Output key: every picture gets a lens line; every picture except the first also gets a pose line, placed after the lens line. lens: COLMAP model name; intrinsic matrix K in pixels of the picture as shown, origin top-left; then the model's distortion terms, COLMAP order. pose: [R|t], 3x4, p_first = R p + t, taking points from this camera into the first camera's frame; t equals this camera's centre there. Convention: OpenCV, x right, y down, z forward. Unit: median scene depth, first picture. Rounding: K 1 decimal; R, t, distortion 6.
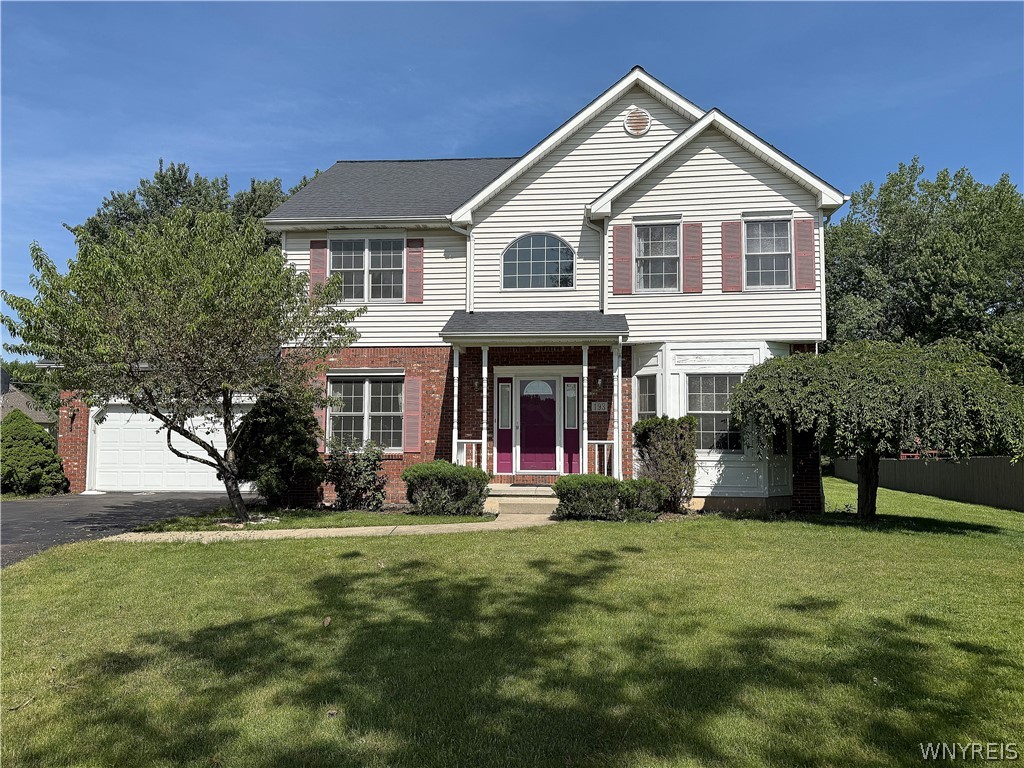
lens RADIAL K [[730.0, 0, 512.0], [0, 730.0, 384.0], [0, 0, 1]] dist [0.094204, -0.112628]
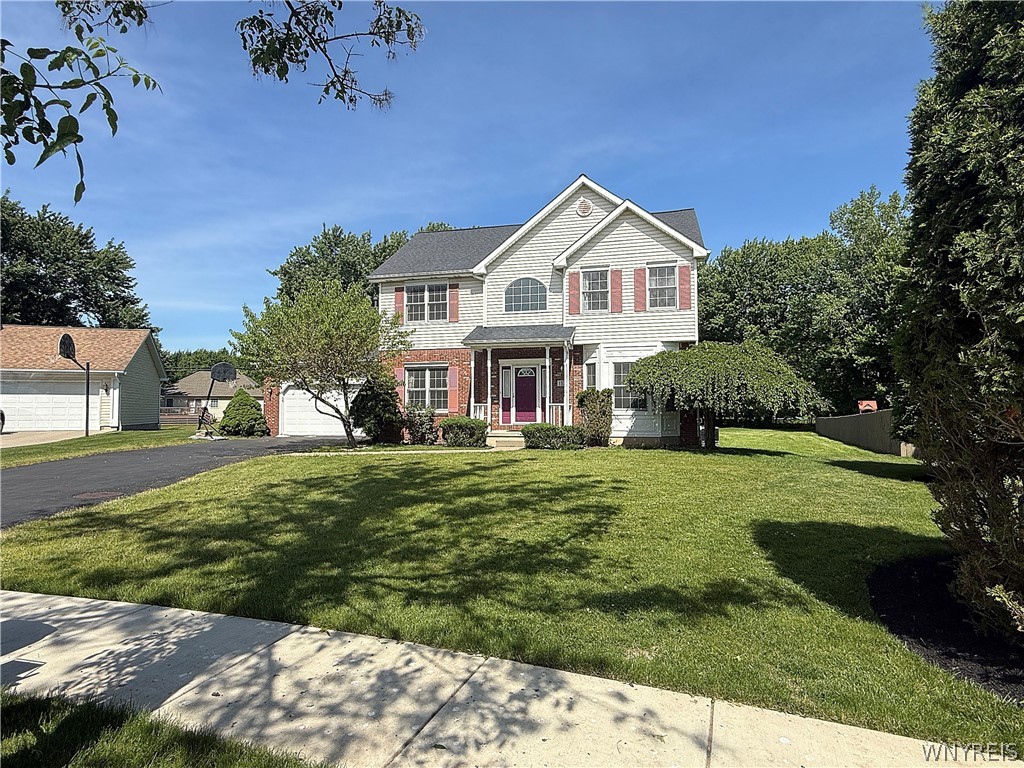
lens RADIAL K [[560.6, 0, 512.0], [0, 560.6, 384.0], [0, 0, 1]] dist [0.001892, 0.000224]
pose [[0.989674, -0.012959, -0.142749, 0.188838], [0.017937, 0.999273, 0.033637, -0.011678], [0.142209, -0.035850, 0.989187, -0.262585]]
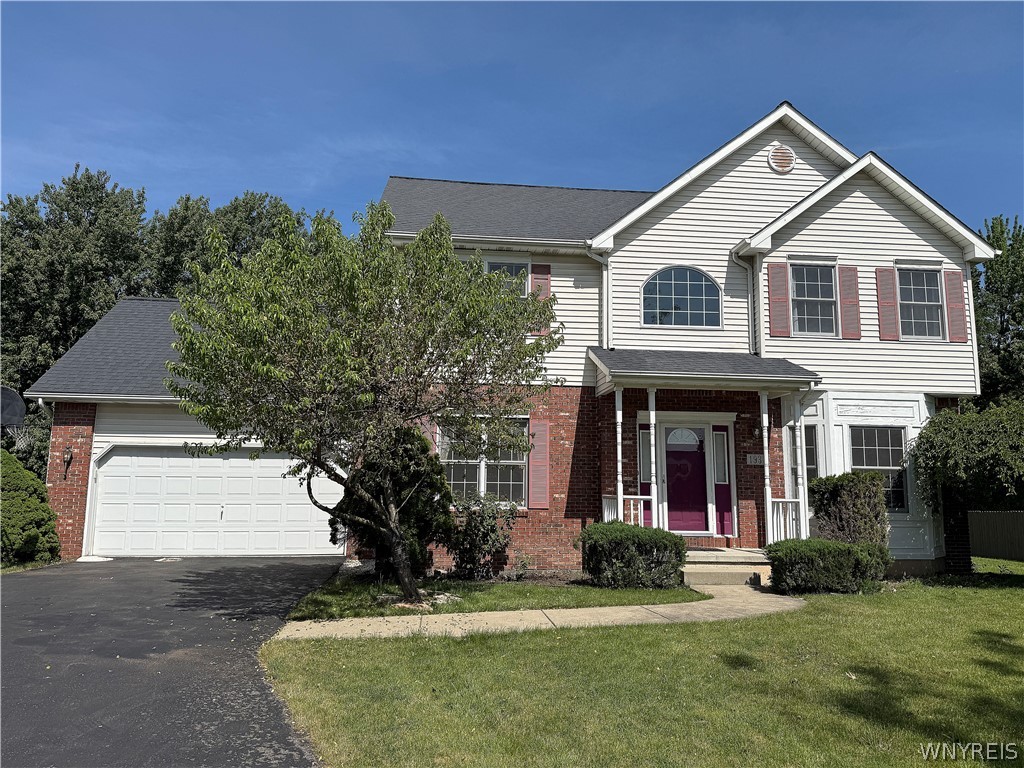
lens RADIAL K [[716.3, 0, 480.5], [0, 716.3, 375.5], [0, 0, 1]] dist [0.093029, -0.119322]
pose [[0.978169, 0.038980, 0.204121, -0.400193], [-0.023463, 0.996685, -0.077895, 0.005485], [-0.206481, 0.071405, 0.975842, 0.191208]]
